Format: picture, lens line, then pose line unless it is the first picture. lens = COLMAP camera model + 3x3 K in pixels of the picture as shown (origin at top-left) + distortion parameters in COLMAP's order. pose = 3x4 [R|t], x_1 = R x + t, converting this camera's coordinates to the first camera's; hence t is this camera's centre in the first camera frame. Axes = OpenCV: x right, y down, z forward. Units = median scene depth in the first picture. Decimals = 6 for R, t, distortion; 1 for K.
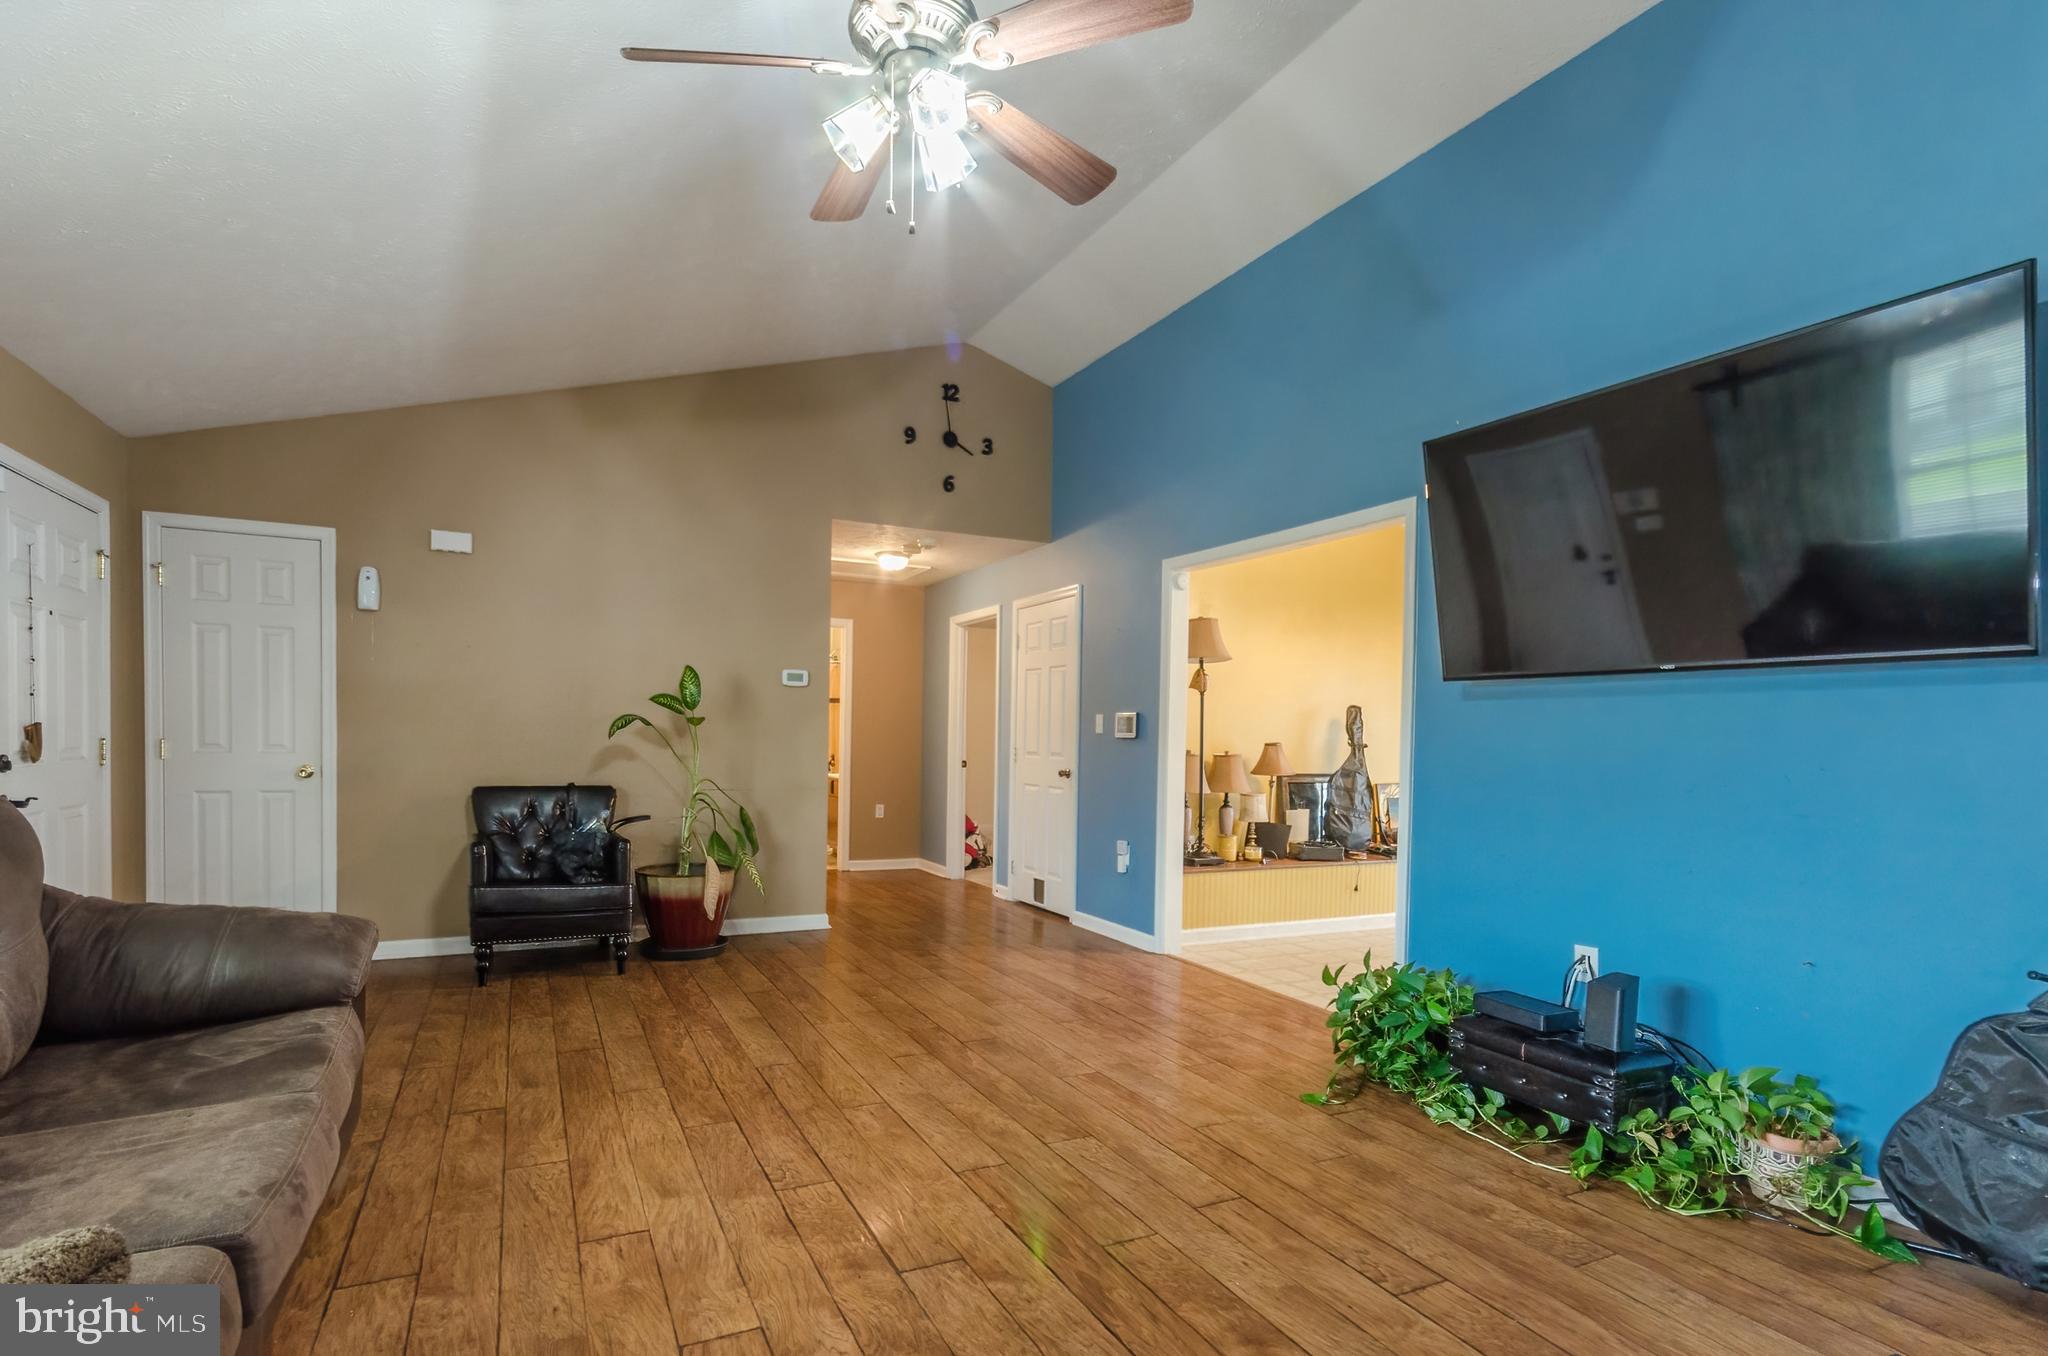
lens RADIAL K [[944.9, 0, 937.3], [0, 944.9, 767.4], [0, 0, 1]] dist [0.001877, 0.000081]
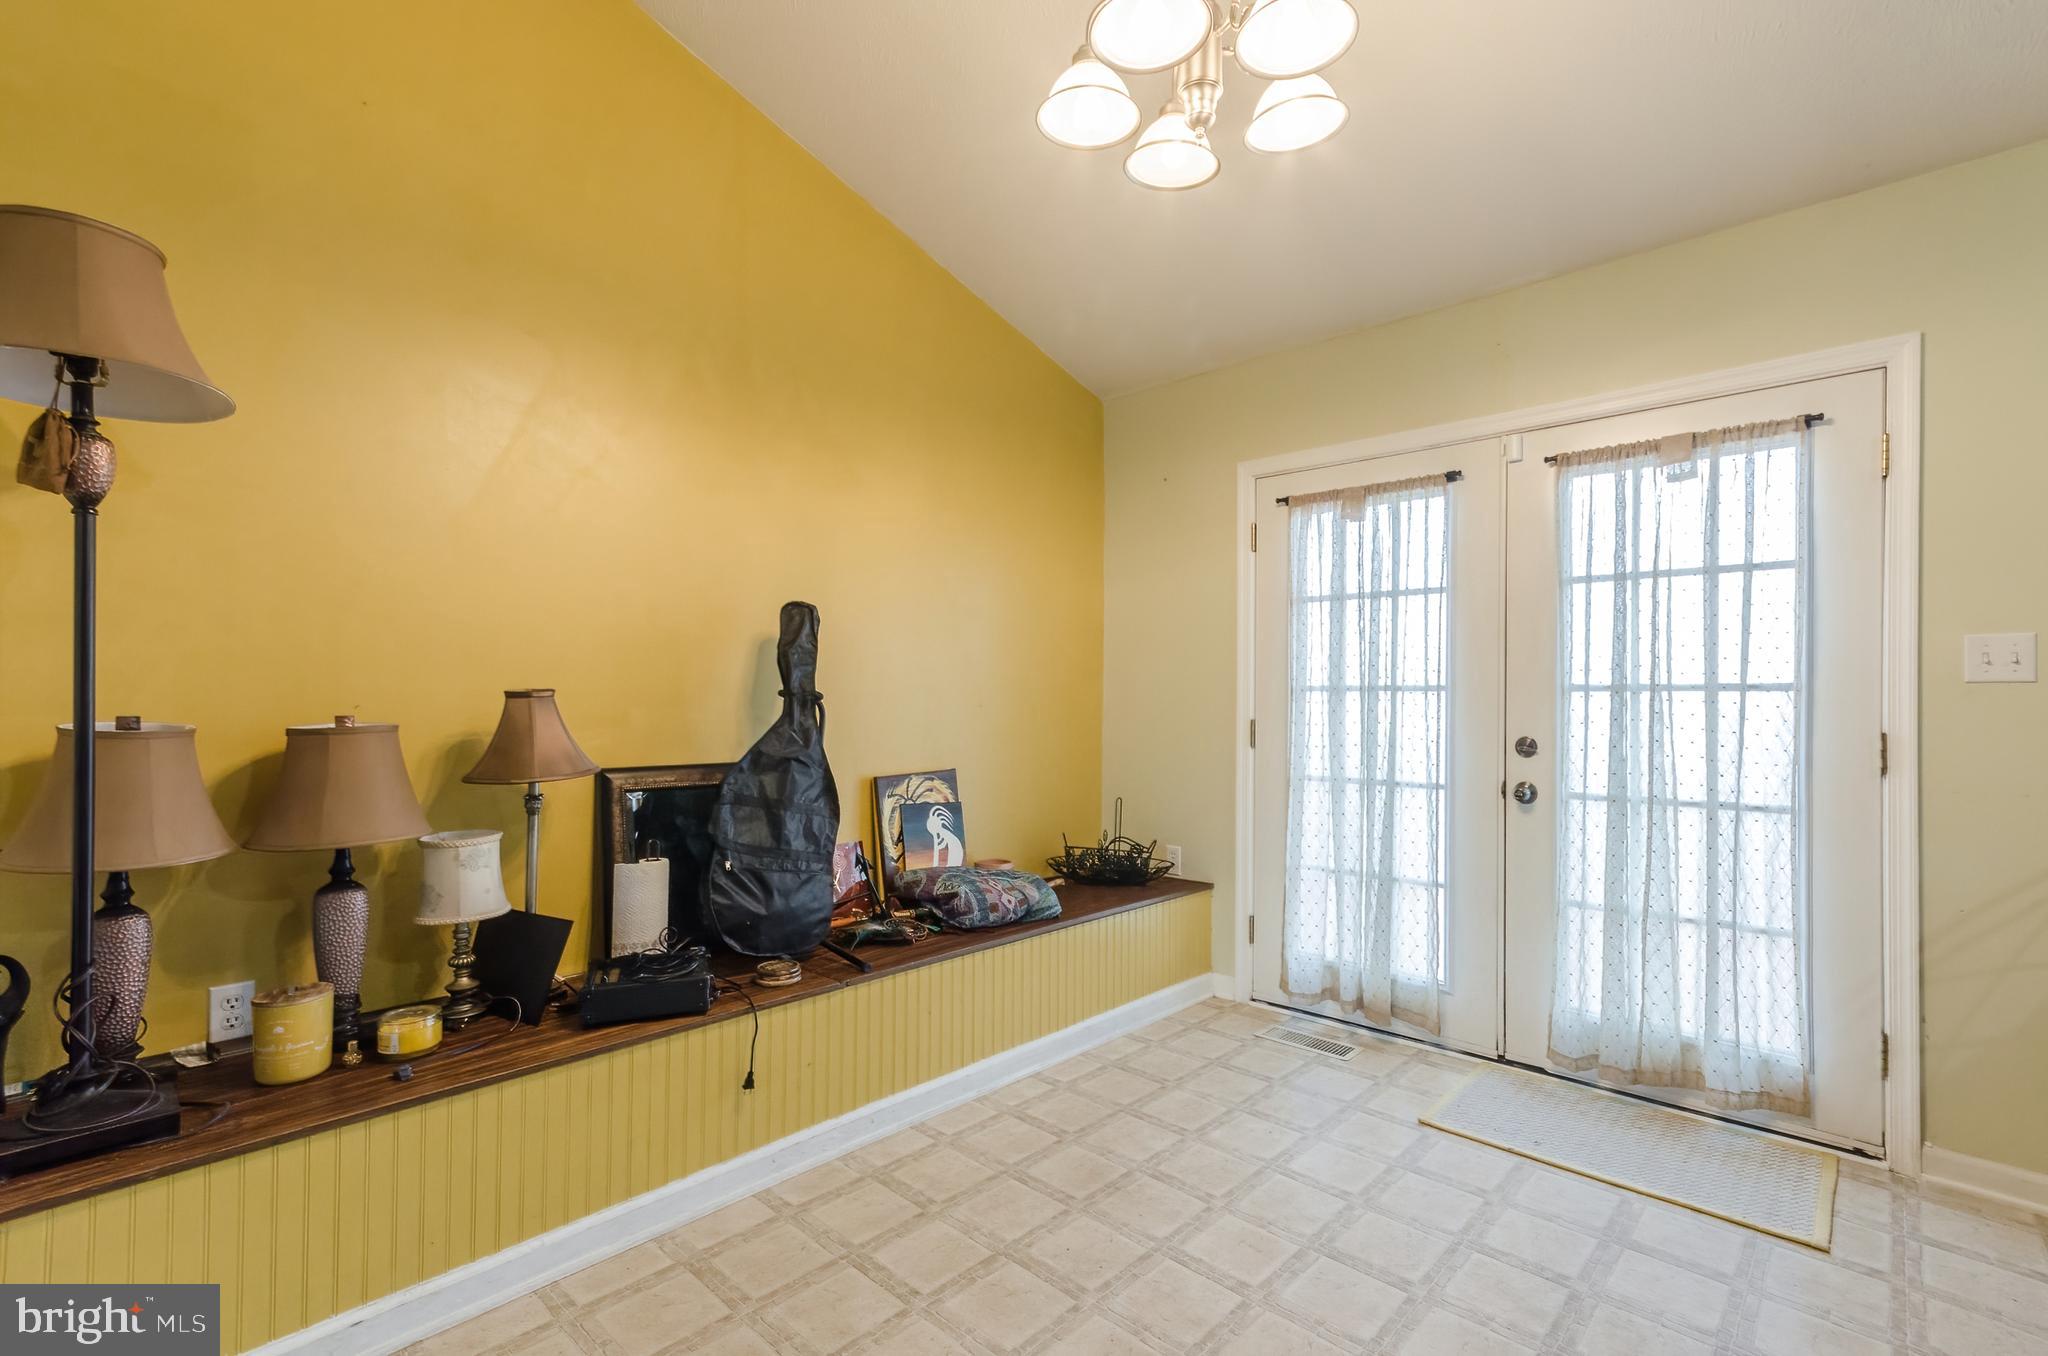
lens RADIAL K [[919.4, 0, 1062.9], [0, 919.4, 698.9], [0, 0, 1]] dist [0.010984, 0.000411]
pose [[0.908824, -0.013092, 0.416974, 0.653005], [0.023849, 0.999503, -0.020600, -0.017666], [-0.416497, 0.028666, 0.908685, 0.990112]]
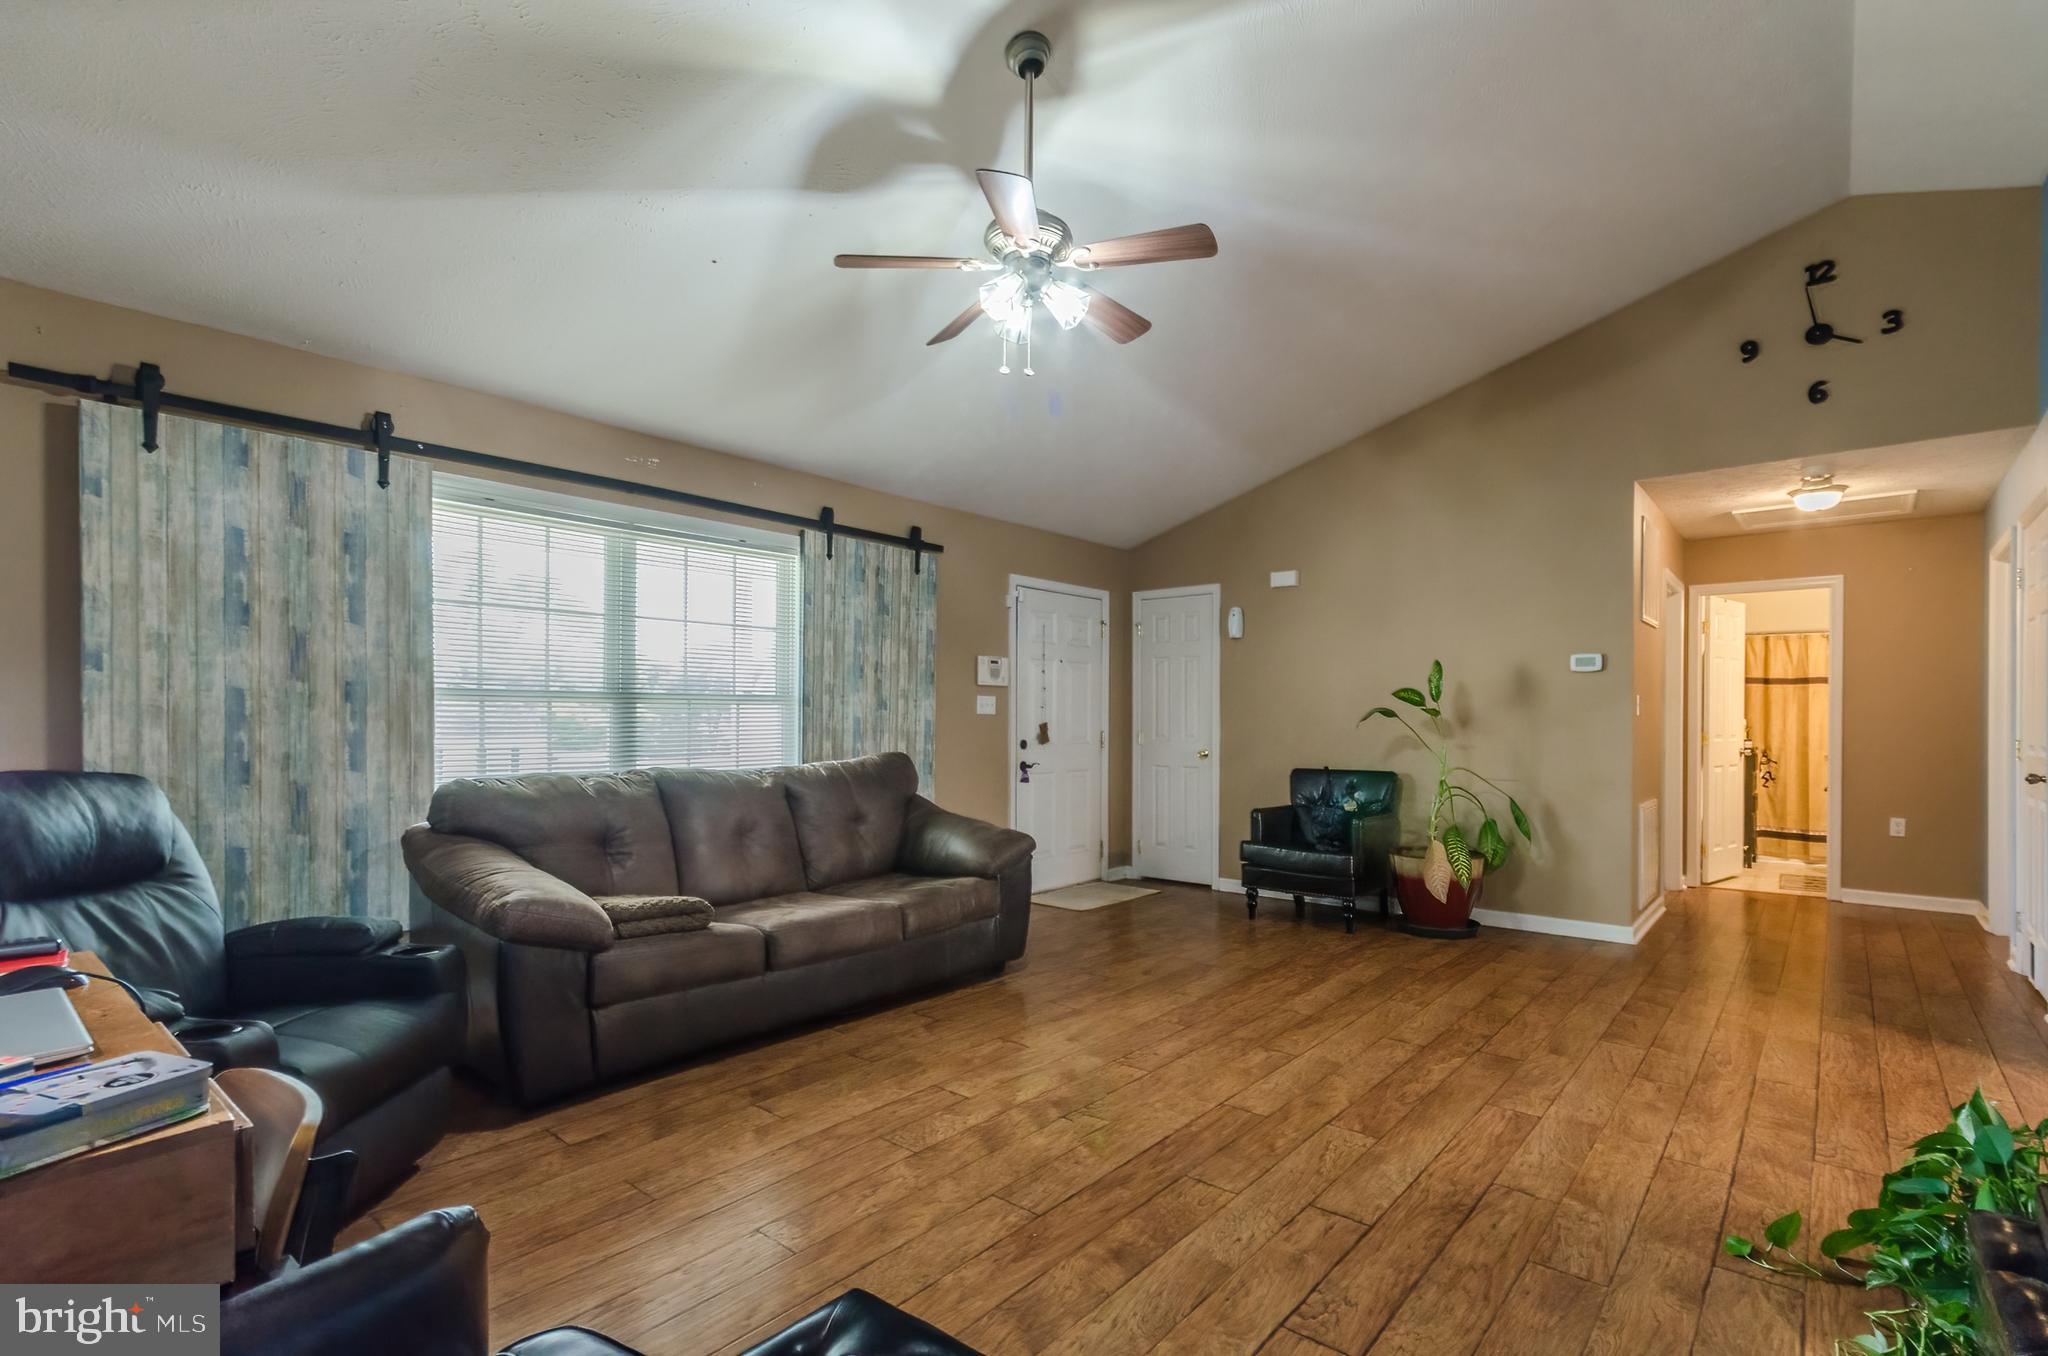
lens RADIAL K [[936.6, 0, 1077.6], [0, 936.6, 728.7], [0, 0, 1]] dist [0.004760, 0.000440]
pose [[0.464235, -0.008798, -0.885669, 0.651988], [-0.023205, 0.999487, -0.022092, 0.002240], [0.885408, 0.030808, 0.463792, 0.208669]]
